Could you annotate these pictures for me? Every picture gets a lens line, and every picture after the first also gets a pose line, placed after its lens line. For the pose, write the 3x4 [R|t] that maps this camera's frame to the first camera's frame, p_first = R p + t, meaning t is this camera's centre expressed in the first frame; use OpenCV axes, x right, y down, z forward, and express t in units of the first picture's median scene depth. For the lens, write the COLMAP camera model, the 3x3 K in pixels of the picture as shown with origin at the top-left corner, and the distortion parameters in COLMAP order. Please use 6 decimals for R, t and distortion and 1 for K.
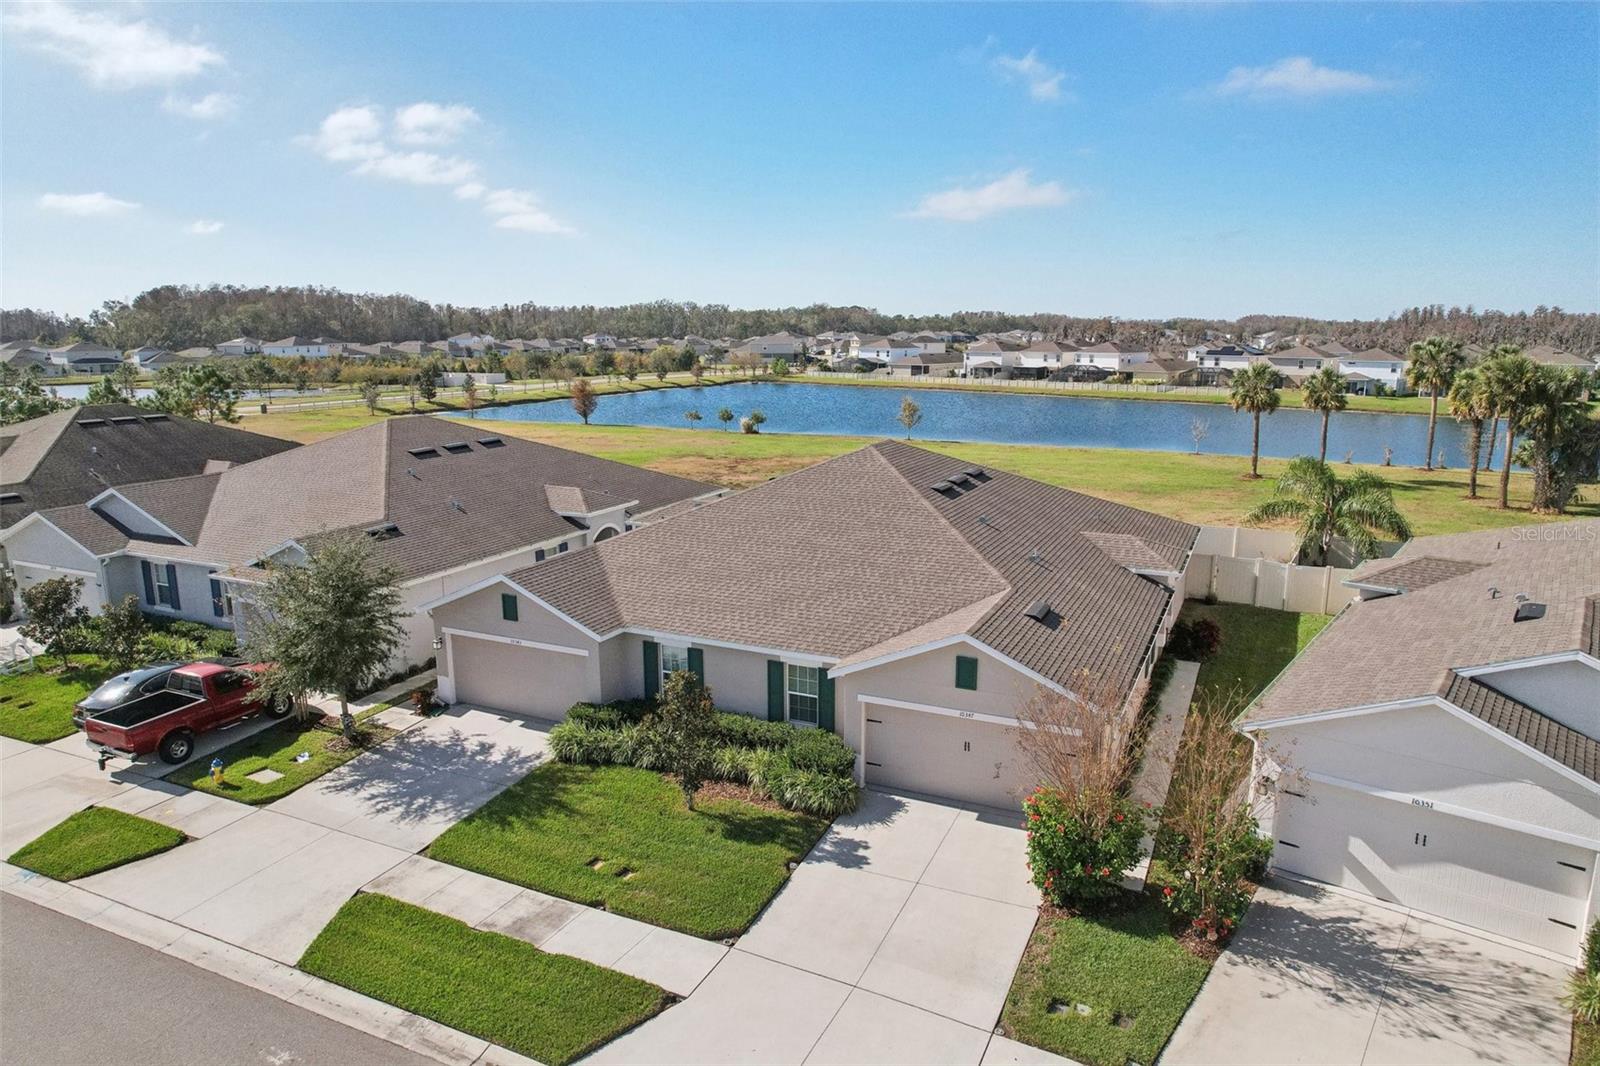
lens RADIAL K [[1024.4, 0, 797.7], [0, 1024.4, 528.9], [0, 0, 1]] dist [-0.069540, 0.060841]
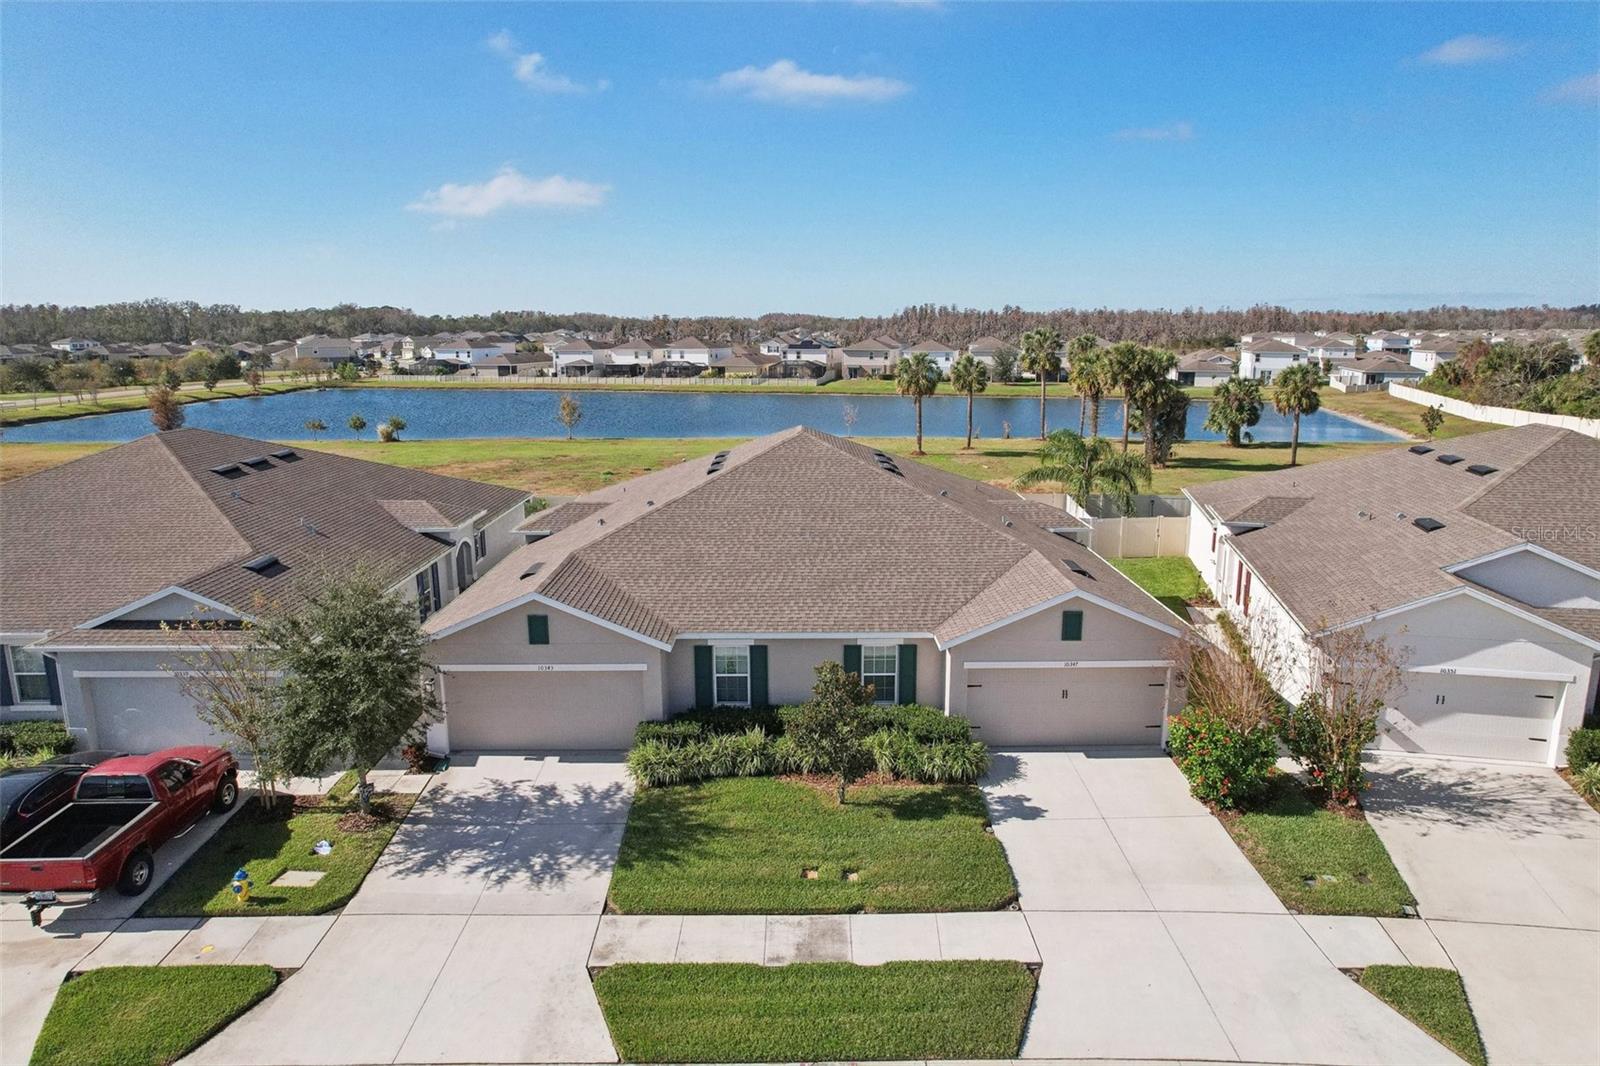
lens RADIAL K [[1024.4, 0, 797.7], [0, 1024.4, 528.9], [0, 0, 1]] dist [-0.069540, 0.060841]
pose [[0.900878, -0.086452, 0.425375, -0.441593], [0.086472, 0.996067, 0.019303, -0.006795], [-0.425371, 0.019394, 0.904811, 0.108006]]
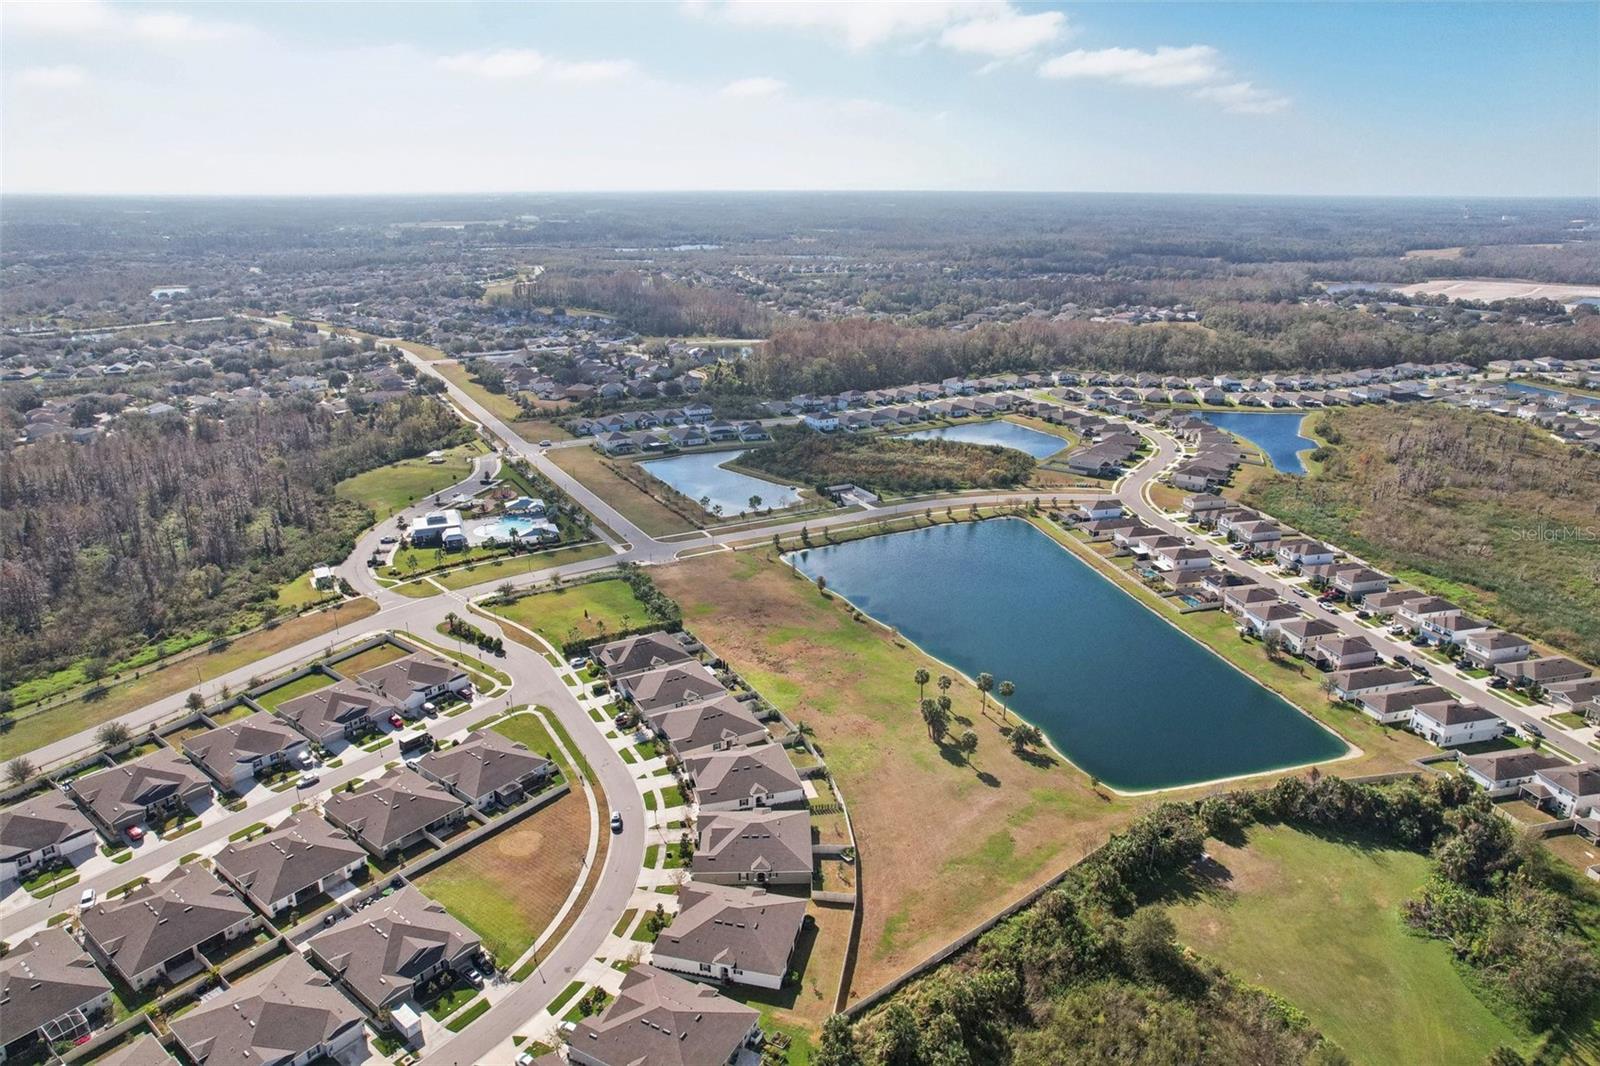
lens RADIAL K [[1024.4, 0, 797.7], [0, 1024.4, 528.9], [0, 0, 1]] dist [-0.069540, 0.060841]
pose [[0.813584, 0.186724, -0.550650, 5.086032], [-0.113746, 0.979846, 0.164204, -3.017779], [0.570213, -0.070959, 0.818426, -5.167456]]
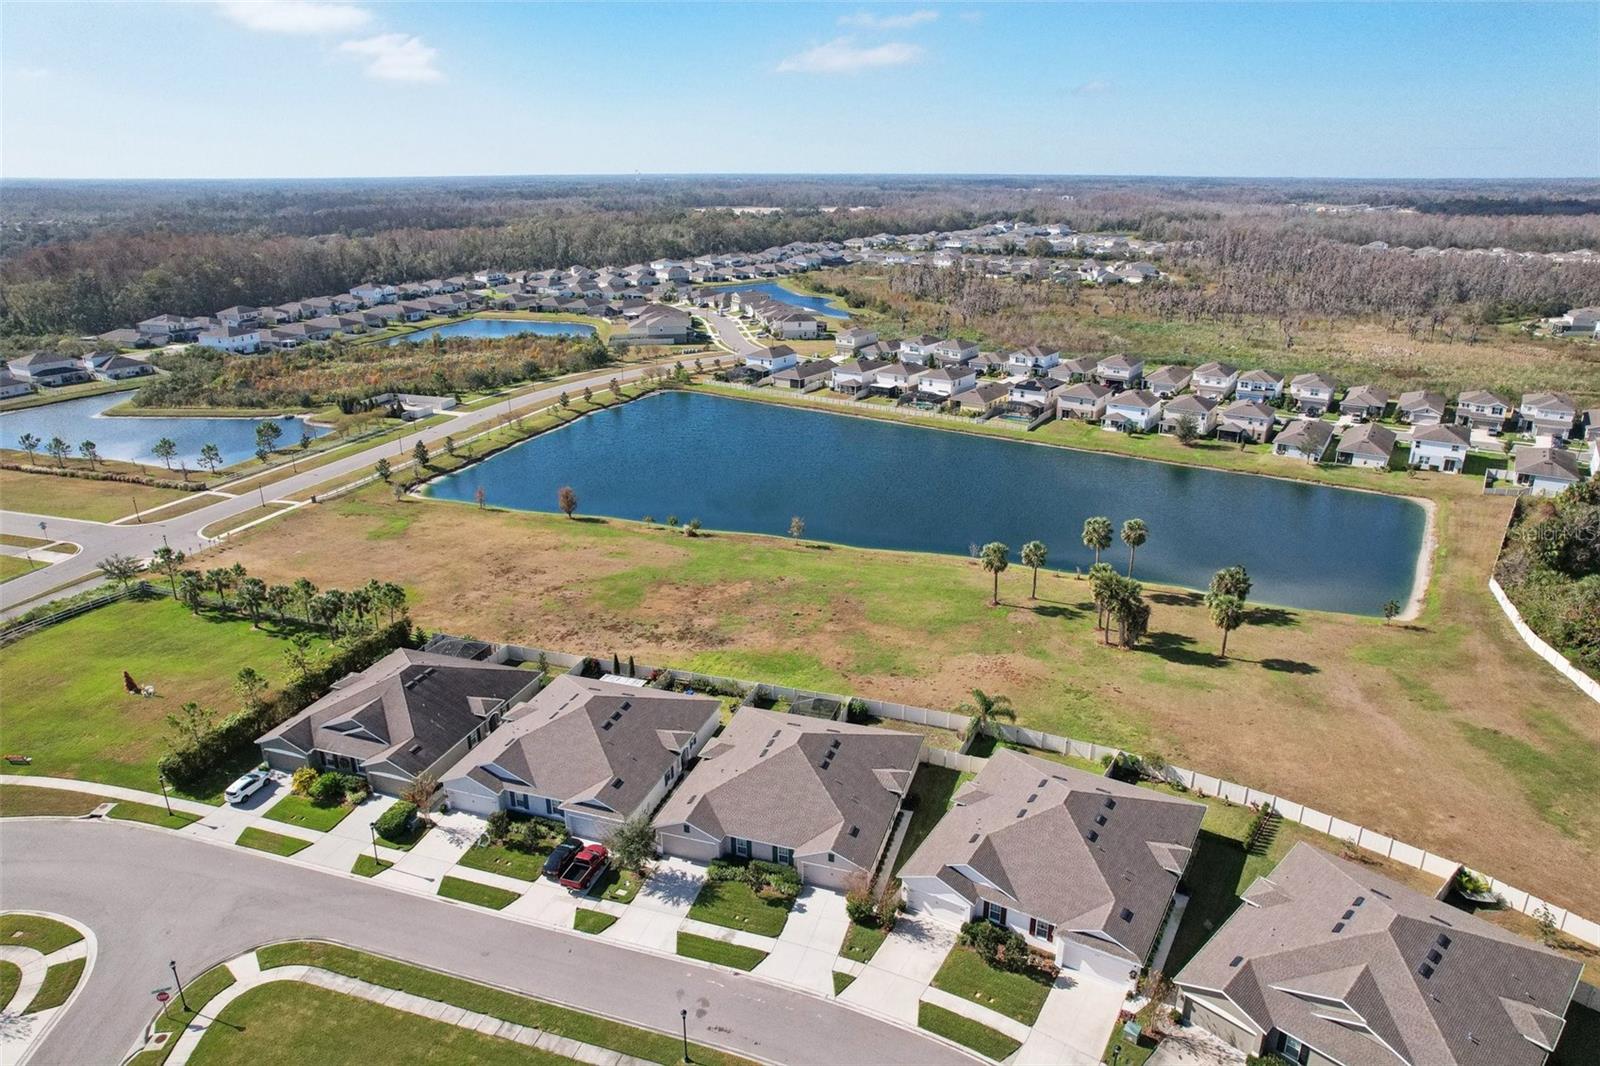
lens RADIAL K [[1024.4, 0, 797.7], [0, 1024.4, 528.9], [0, 0, 1]] dist [-0.069540, 0.060841]
pose [[0.992073, -0.041841, 0.118496, -0.272187], [0.024660, 0.989428, 0.142913, -1.247411], [-0.123223, -0.138858, 0.982616, -1.941673]]
